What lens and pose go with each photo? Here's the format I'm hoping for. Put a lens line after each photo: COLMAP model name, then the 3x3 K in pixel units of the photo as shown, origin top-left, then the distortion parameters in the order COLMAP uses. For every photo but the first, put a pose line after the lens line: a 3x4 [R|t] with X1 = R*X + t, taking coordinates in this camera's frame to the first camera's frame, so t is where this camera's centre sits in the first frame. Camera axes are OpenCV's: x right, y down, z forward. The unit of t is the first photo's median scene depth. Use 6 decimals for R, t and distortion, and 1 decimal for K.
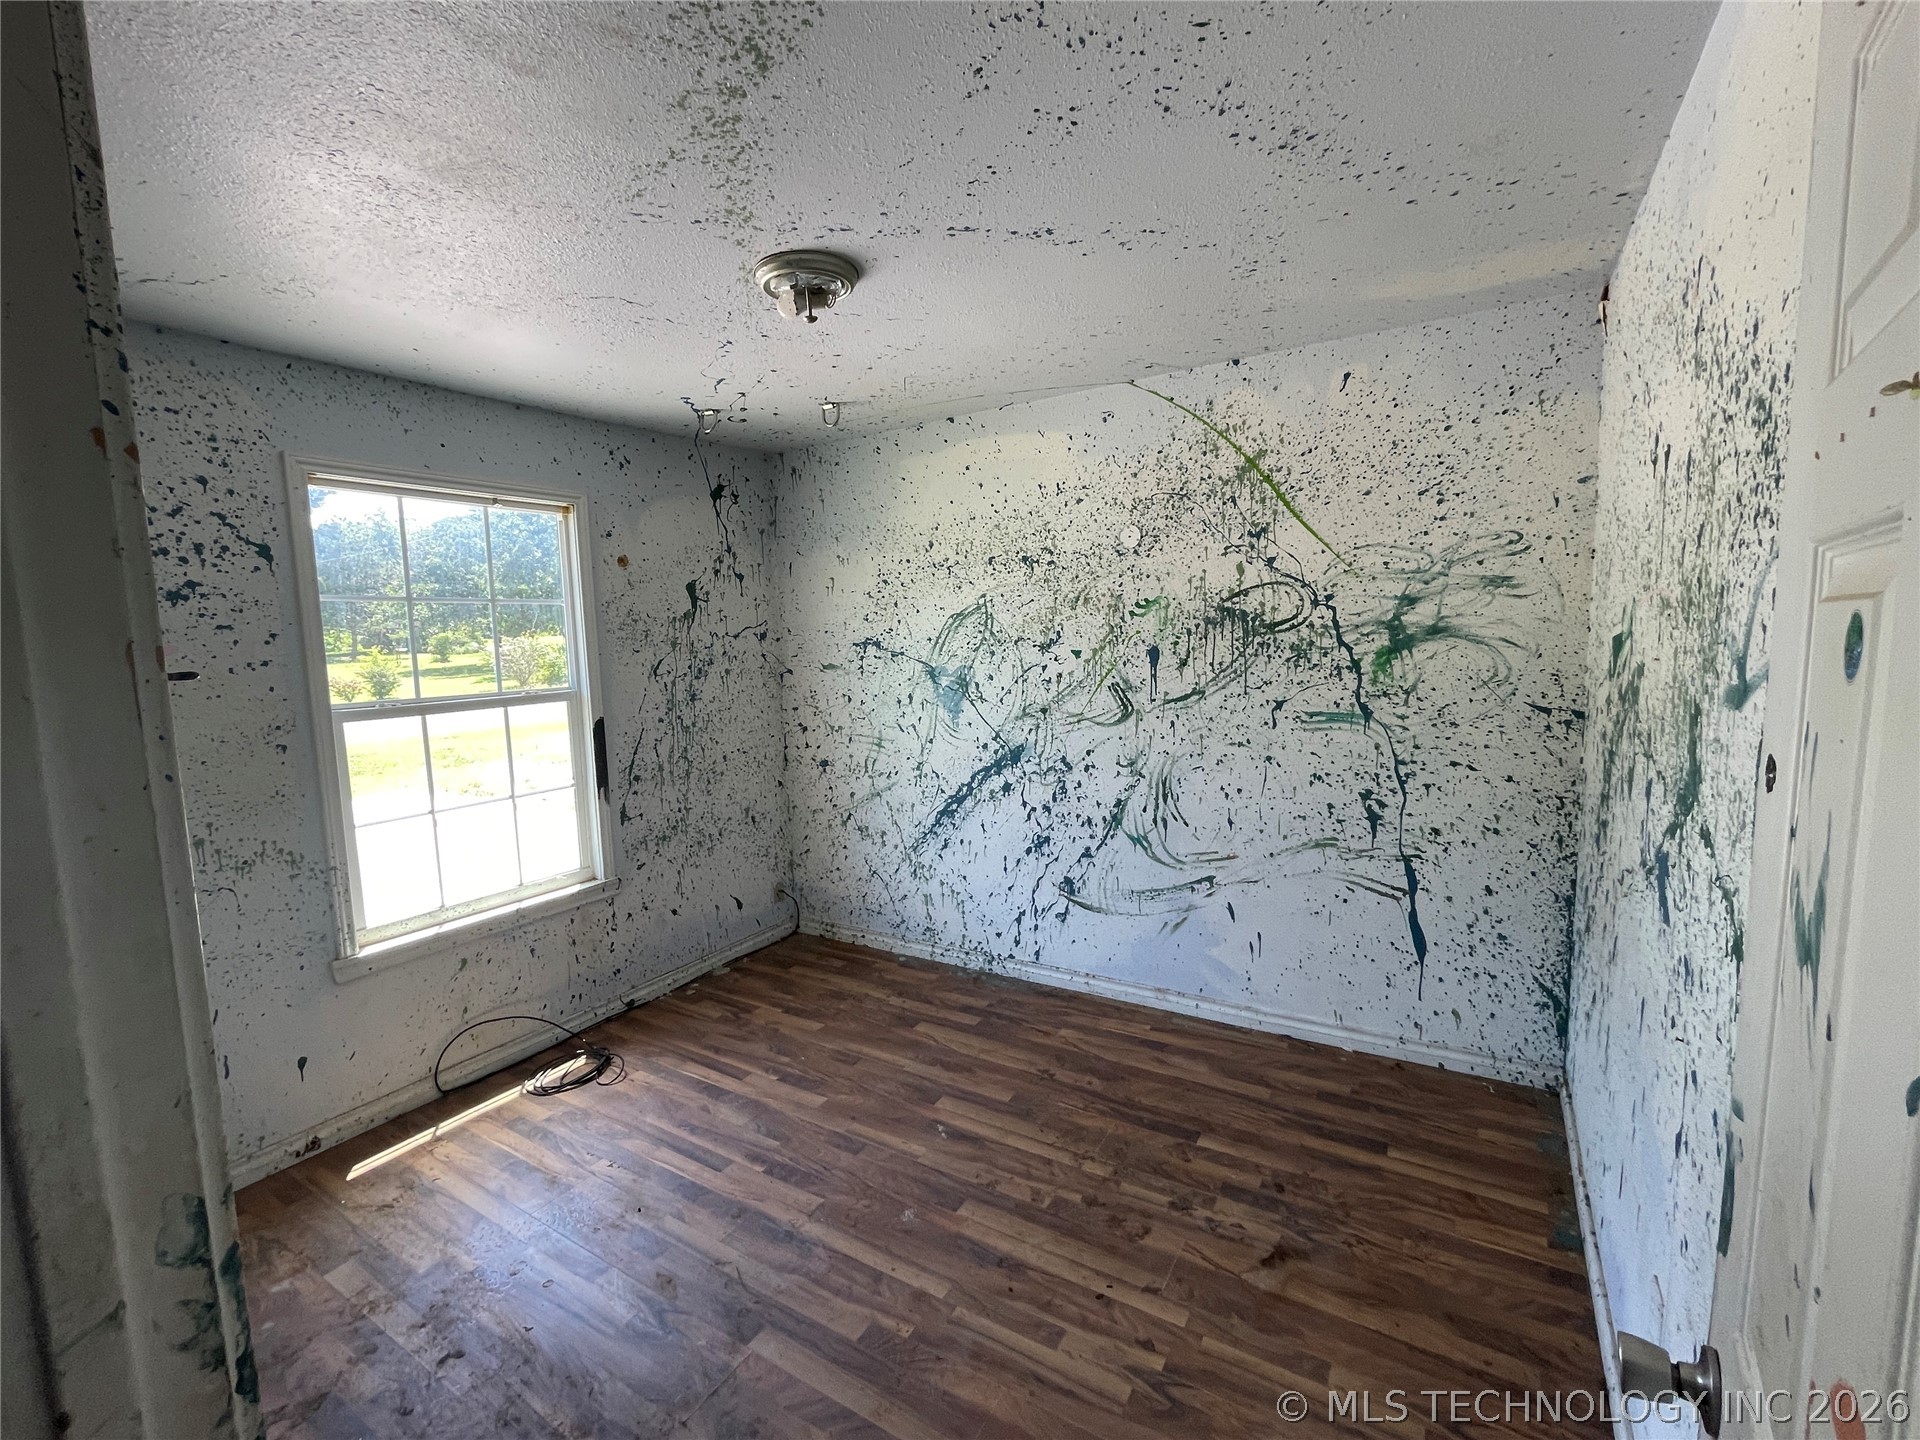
lens RADIAL K [[813.4, 0, 963.3], [0, 813.4, 724.6], [0, 0, 1]] dist [-0.003448, 0.000948]
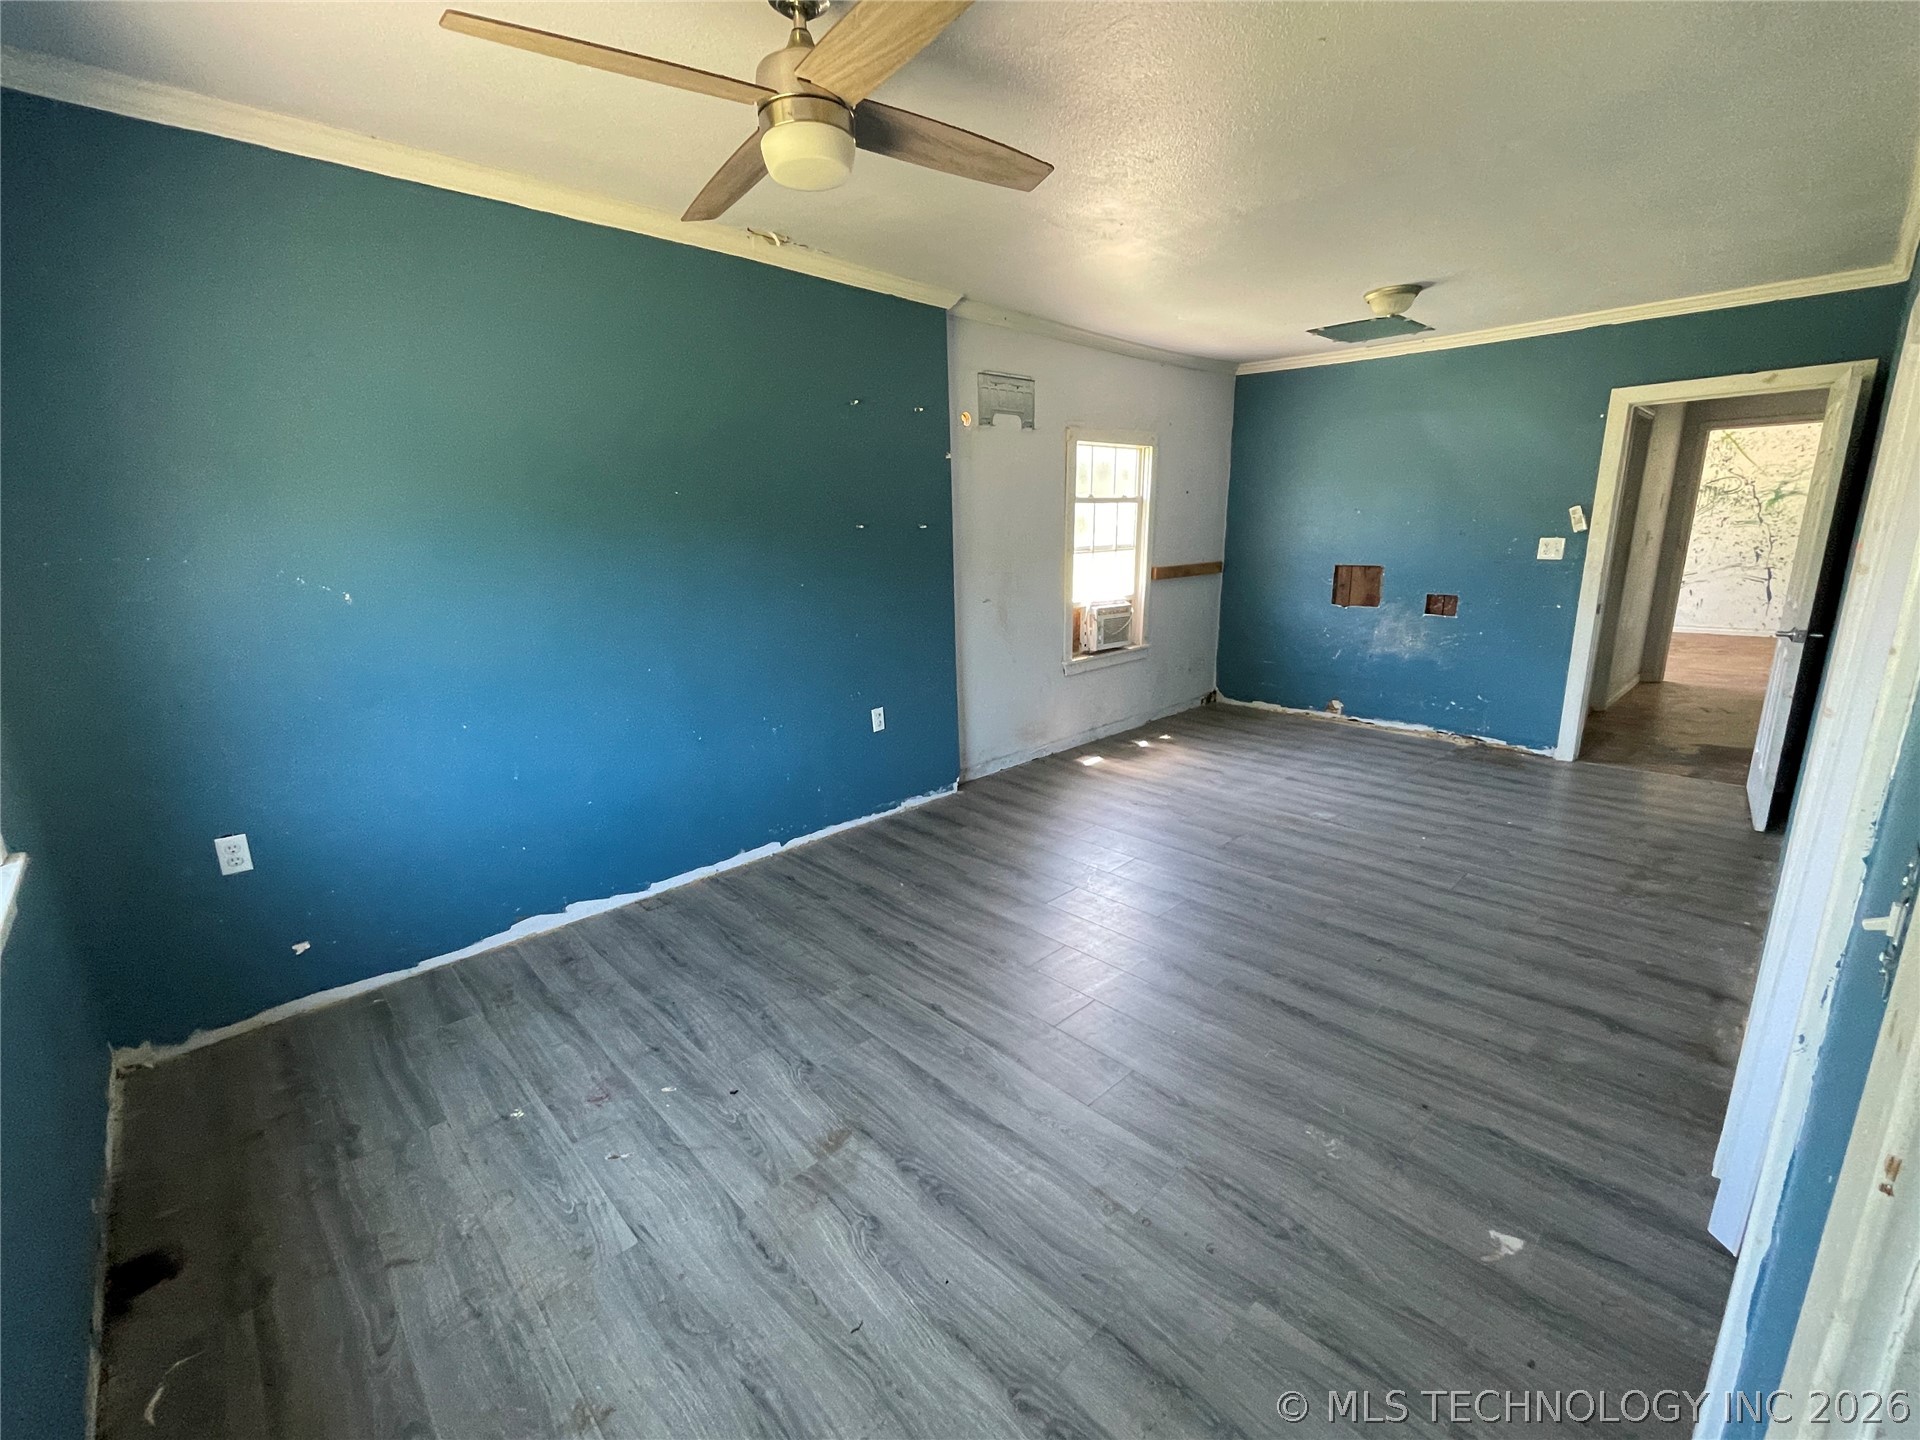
lens RADIAL K [[813.4, 0, 956.0], [0, 813.4, 718.9], [0, 0, 1]] dist [-0.003448, 0.000948]
pose [[0.969352, 0.066151, -0.236603, -1.680596], [-0.033530, 0.989678, 0.139331, 0.402196], [0.243378, -0.127128, 0.961564, -2.788632]]
